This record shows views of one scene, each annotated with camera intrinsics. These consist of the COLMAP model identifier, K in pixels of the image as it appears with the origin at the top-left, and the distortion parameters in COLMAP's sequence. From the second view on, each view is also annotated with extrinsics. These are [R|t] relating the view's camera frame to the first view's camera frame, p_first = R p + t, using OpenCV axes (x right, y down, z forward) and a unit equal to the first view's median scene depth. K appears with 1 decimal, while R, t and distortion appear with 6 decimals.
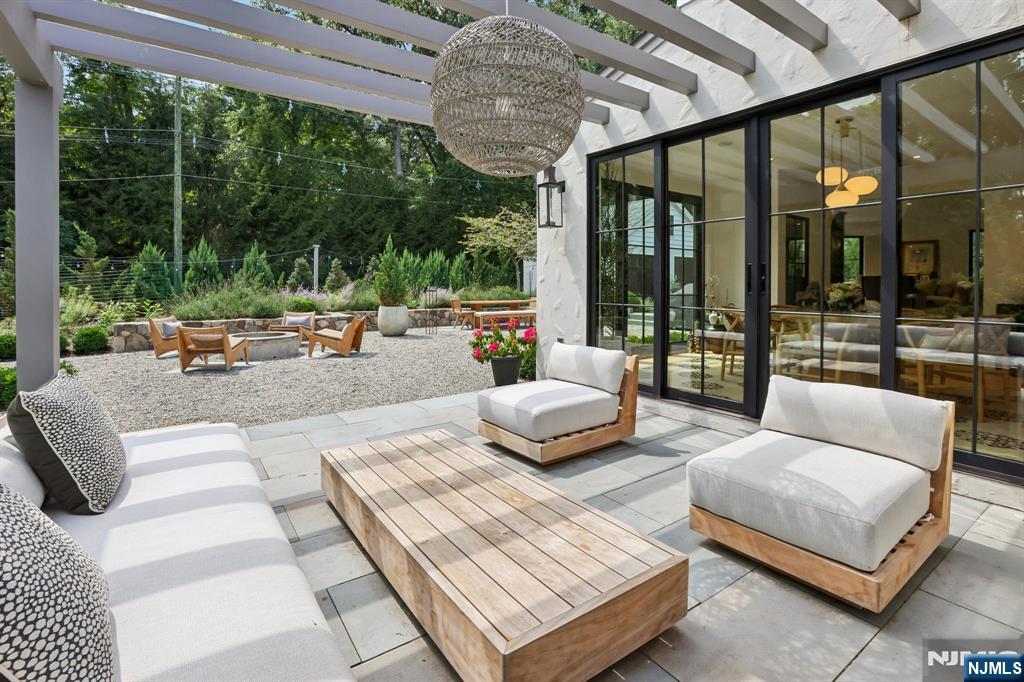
lens RADIAL K [[490.7, 0, 517.4], [0, 490.7, 285.2], [0, 0, 1]] dist [-0.063602, 0.040429]
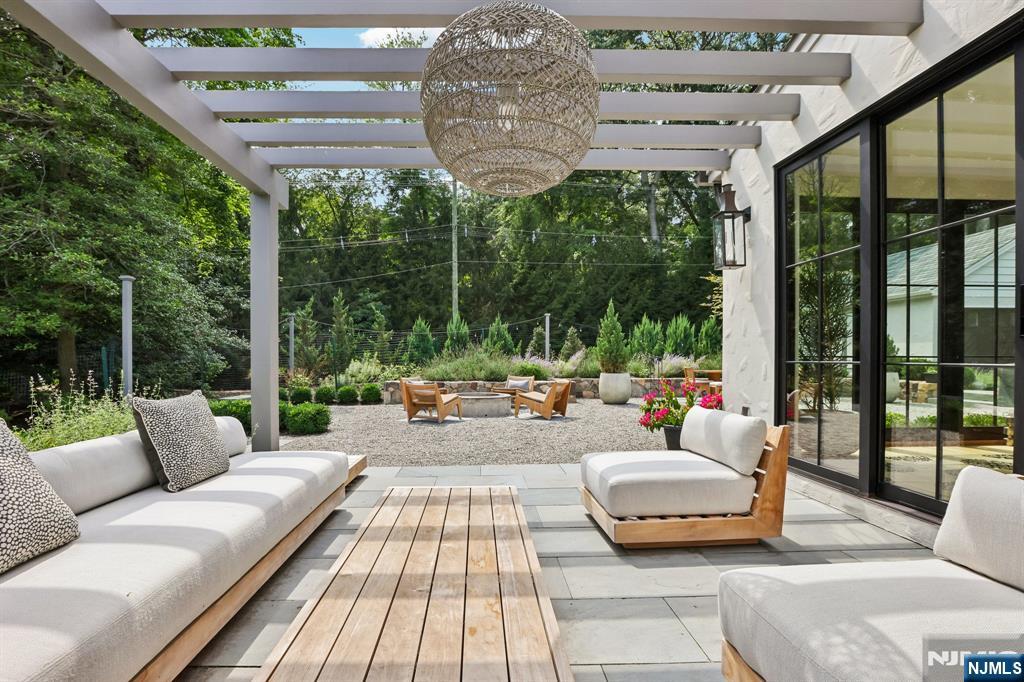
lens RADIAL K [[499.7, 0, 485.8], [0, 499.7, 361.3], [0, 0, 1]] dist [-0.051197, 0.000077]
pose [[0.825731, 0.005068, -0.564041, 0.093631], [-0.001943, 0.999979, 0.006140, 0.015365], [0.564061, -0.003974, 0.825724, 0.054627]]
